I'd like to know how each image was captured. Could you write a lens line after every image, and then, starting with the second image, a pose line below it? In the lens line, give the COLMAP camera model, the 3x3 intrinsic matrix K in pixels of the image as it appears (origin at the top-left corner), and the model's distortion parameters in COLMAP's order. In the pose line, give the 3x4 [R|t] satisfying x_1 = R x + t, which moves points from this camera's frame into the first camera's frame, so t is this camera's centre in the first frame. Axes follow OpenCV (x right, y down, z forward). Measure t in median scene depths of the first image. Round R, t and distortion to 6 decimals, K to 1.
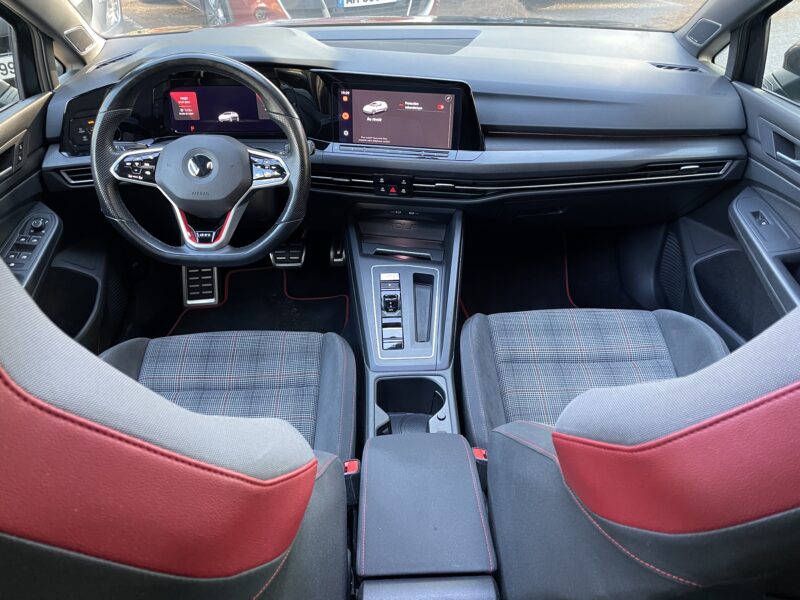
lens RADIAL K [[614.5, 0, 400.0], [0, 614.5, 300.0], [0, 0, 1]] dist [0.108410, -0.156005]
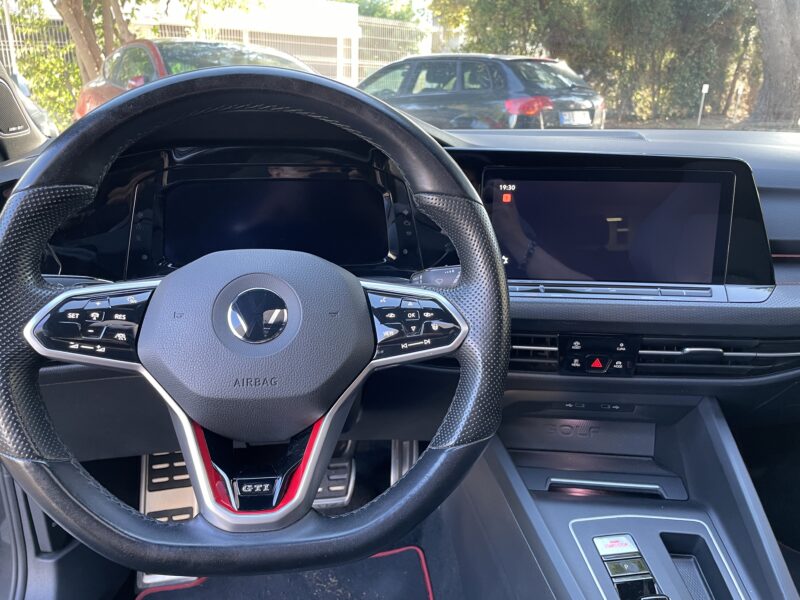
lens RADIAL K [[614.5, 0, 400.0], [0, 614.5, 300.0], [0, 0, 1]] dist [0.108410, -0.156005]
pose [[0.994605, -0.019727, 0.101844, -0.261092], [0.048802, 0.955309, -0.291555, -0.099043], [-0.091541, 0.294952, 0.951117, 0.584019]]
